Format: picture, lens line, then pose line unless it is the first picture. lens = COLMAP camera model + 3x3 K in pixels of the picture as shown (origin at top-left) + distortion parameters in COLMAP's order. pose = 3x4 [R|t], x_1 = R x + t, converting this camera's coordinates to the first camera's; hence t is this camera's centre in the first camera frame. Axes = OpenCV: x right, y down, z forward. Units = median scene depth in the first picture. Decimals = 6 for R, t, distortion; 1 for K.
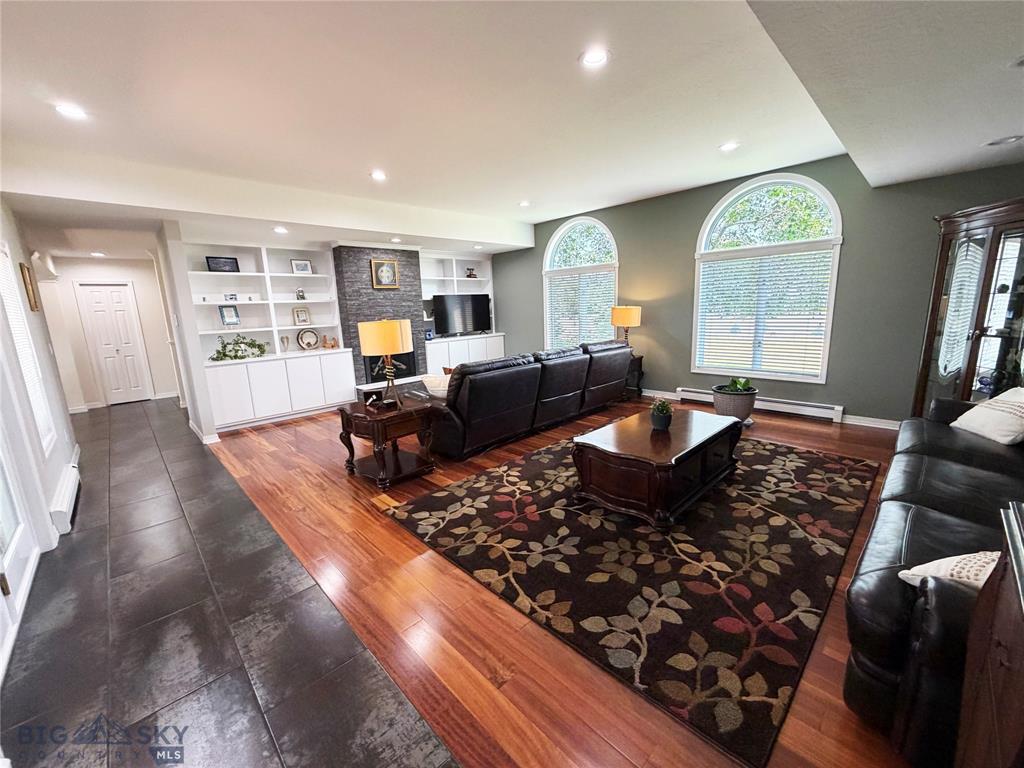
lens RADIAL K [[409.9, 0, 517.6], [0, 409.9, 385.2], [0, 0, 1]] dist [-0.001241, 0.000292]
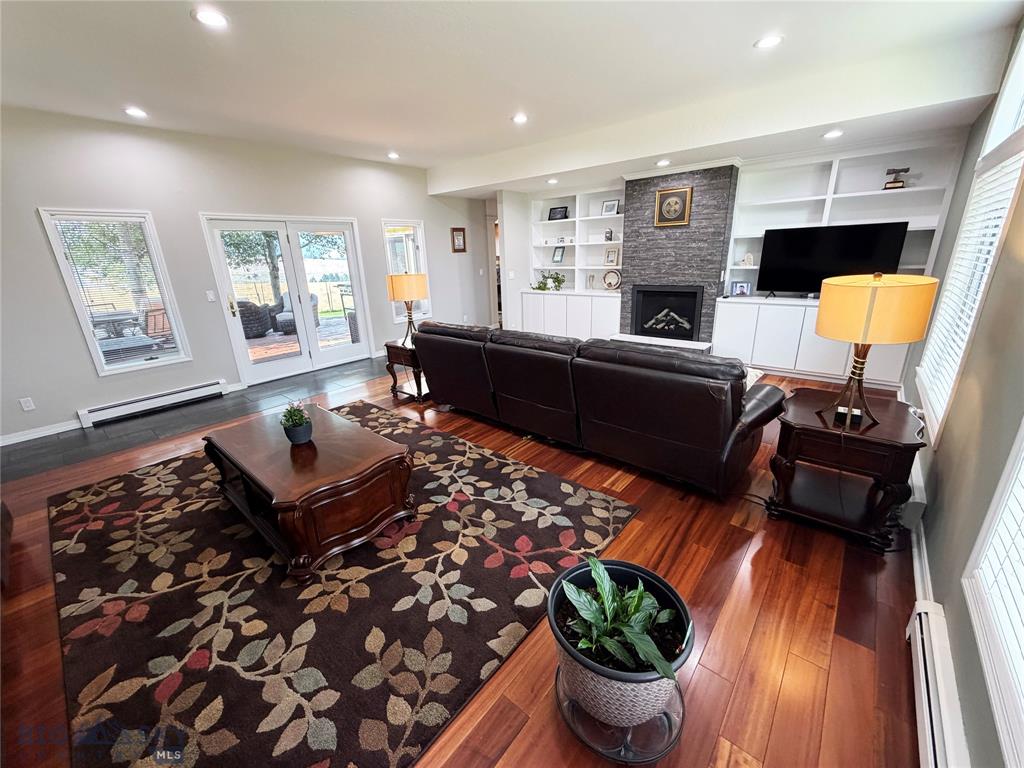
lens RADIAL K [[409.9, 0, 508.4], [0, 409.9, 389.4], [0, 0, 1]] dist [-0.001241, 0.000292]
pose [[0.073388, 0.352579, -0.932900, 0.676201], [-0.156754, 0.927873, 0.338348, -0.202931], [0.984907, 0.121406, 0.123363, 0.793204]]
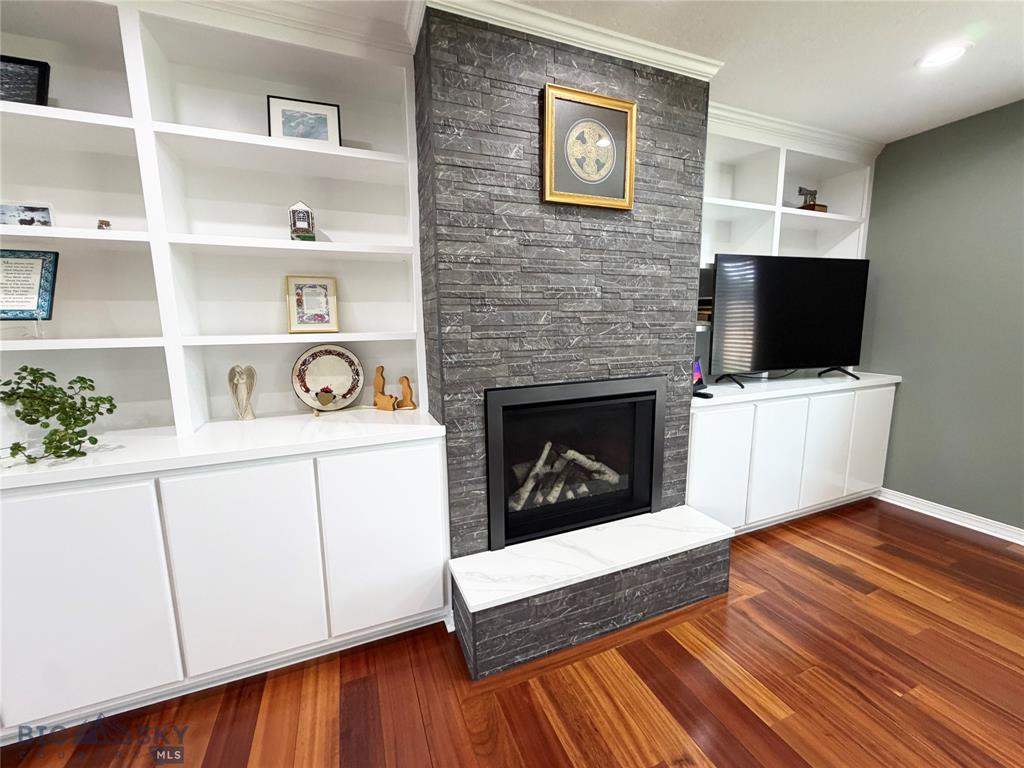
lens RADIAL K [[409.9, 0, 509.4], [0, 409.9, 381.7], [0, 0, 1]] dist [-0.001241, 0.000292]
pose [[0.920293, 0.080757, -0.382804, -0.327027], [-0.094953, 0.995313, -0.018302, -0.143469], [0.379532, 0.053192, 0.923648, 0.943367]]
